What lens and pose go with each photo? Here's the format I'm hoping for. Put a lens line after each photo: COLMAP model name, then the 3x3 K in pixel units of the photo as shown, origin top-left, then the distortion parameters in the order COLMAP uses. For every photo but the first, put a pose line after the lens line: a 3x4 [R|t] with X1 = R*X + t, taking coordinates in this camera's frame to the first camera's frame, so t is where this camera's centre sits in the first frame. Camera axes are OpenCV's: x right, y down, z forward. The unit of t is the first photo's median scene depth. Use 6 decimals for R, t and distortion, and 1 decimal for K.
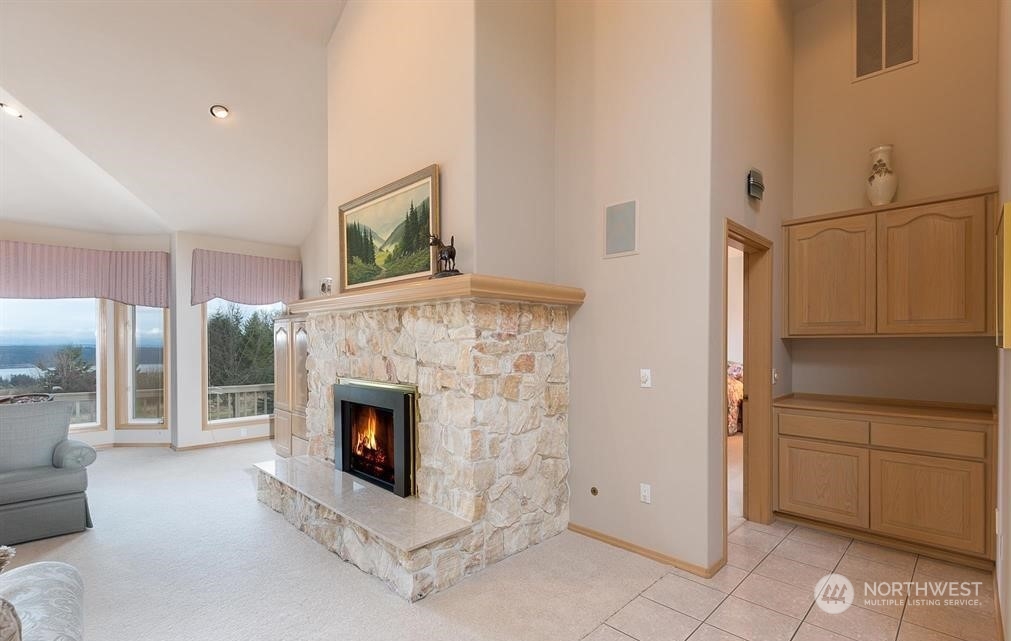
lens RADIAL K [[468.9, 0, 530.5], [0, 468.9, 352.1], [0, 0, 1]] dist [0.008680, -0.000368]
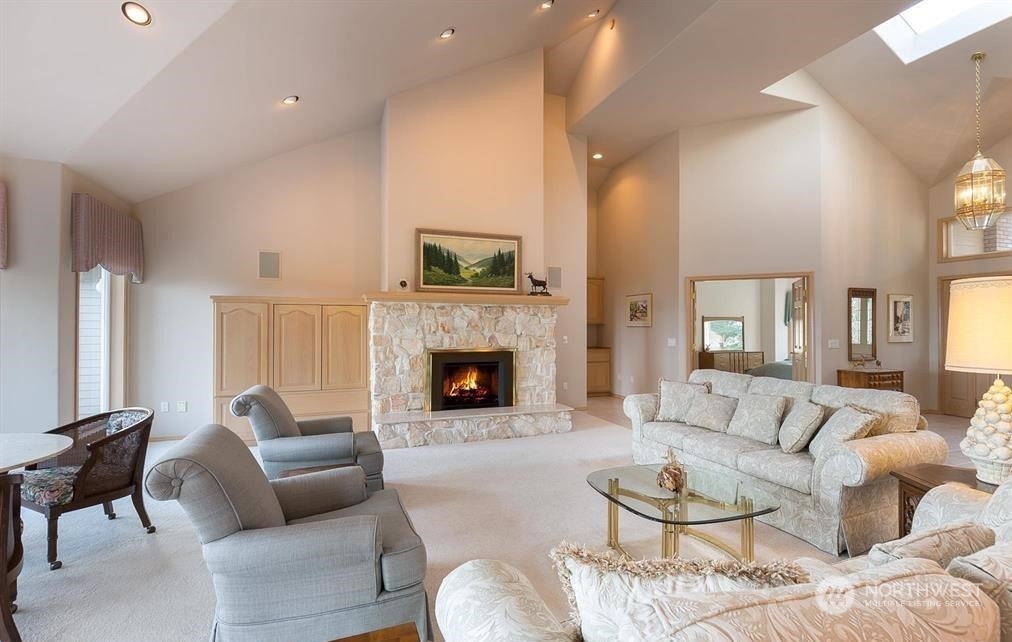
lens RADIAL K [[469.3, 0, 501.7], [0, 469.3, 326.9], [0, 0, 1]] dist [0.008680, -0.000368]
pose [[0.438180, 0.001485, 0.898886, -1.800018], [0.015993, 0.999827, -0.009448, 0.004236], [-0.898745, 0.018515, 0.438081, 0.180937]]
